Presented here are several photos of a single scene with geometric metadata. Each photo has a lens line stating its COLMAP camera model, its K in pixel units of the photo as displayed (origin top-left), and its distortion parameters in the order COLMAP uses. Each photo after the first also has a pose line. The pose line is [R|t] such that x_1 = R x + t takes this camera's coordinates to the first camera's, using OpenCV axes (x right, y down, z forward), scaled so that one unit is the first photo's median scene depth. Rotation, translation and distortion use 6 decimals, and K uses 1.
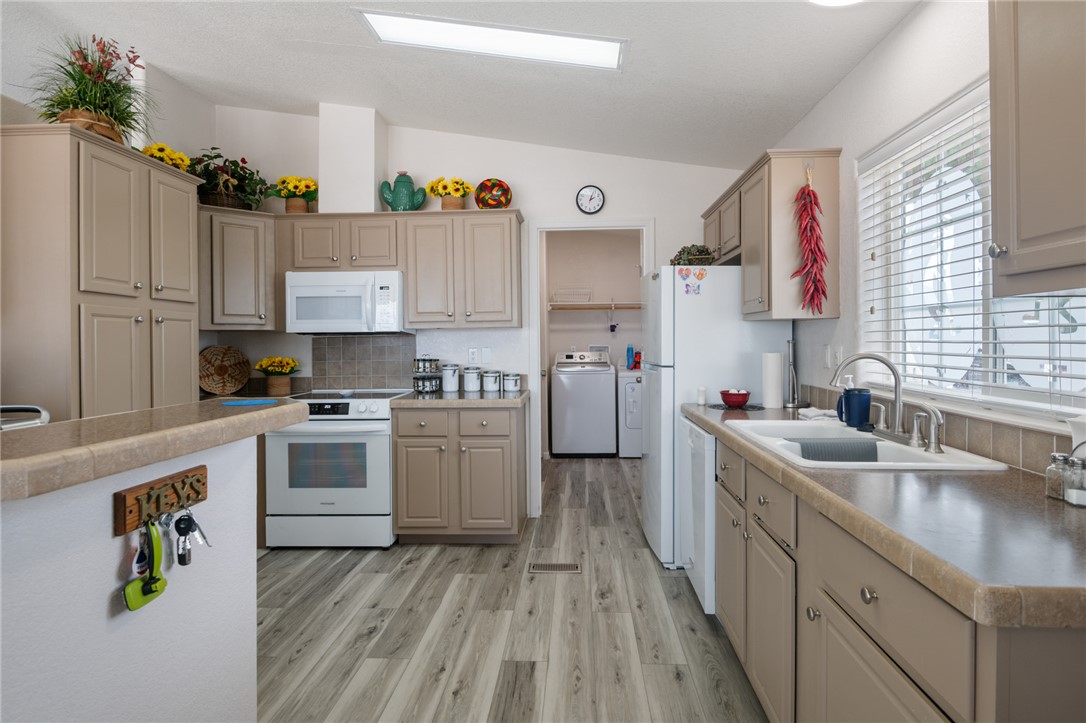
lens RADIAL K [[570.2, 0, 536.5], [0, 570.2, 344.1], [0, 0, 1]] dist [0.040290, -0.036096]
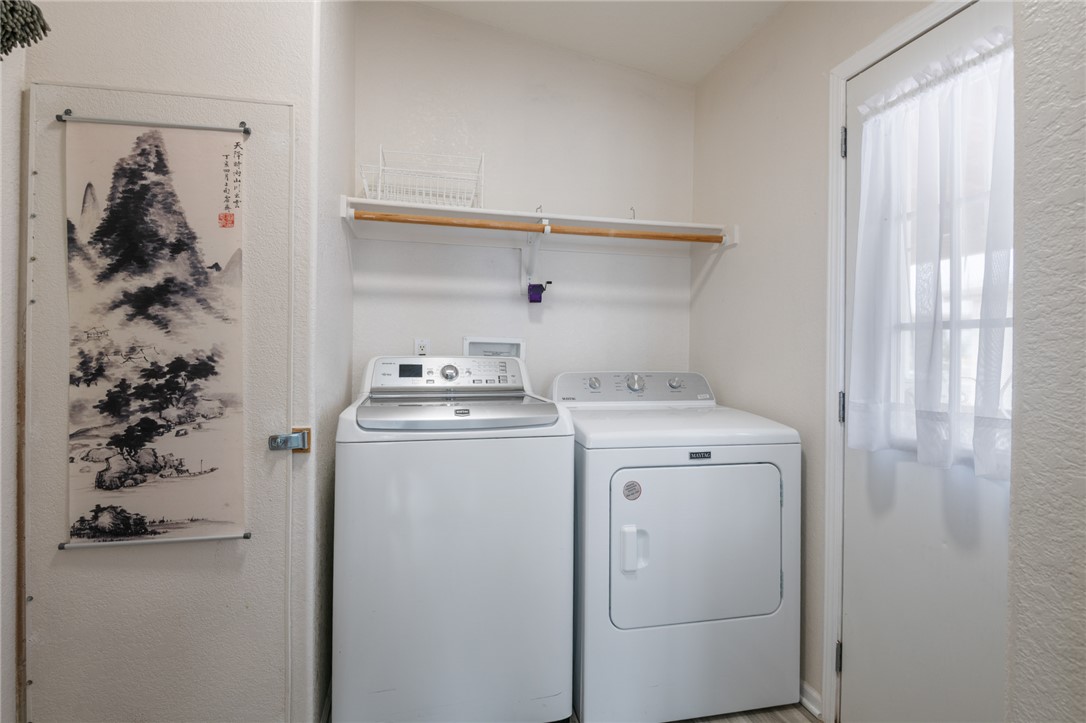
lens RADIAL K [[505.8, 0, 542.5], [0, 505.8, 348.4], [0, 0, 1]] dist [0.018873, -0.019465]
pose [[0.951954, 0.020949, 0.305523, 0.079068], [-0.019705, 0.999780, -0.007154, 0.019125], [-0.305606, 0.000790, 0.952158, 1.361152]]
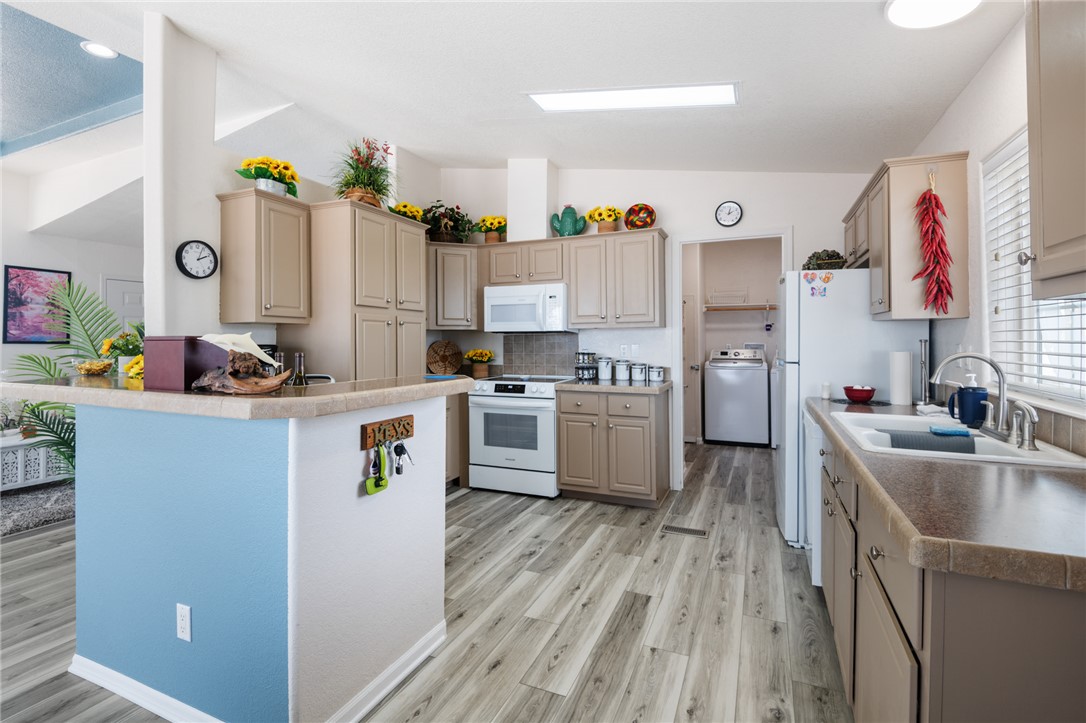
lens RADIAL K [[499.1, 0, 532.3], [0, 499.1, 342.2], [0, 0, 1]] dist [0.048313, -0.036697]
pose [[0.938217, 0.008639, -0.345939, 0.089180], [-0.008025, 0.999963, 0.003208, 0.000748], [0.345953, -0.000234, 0.938252, -0.078159]]
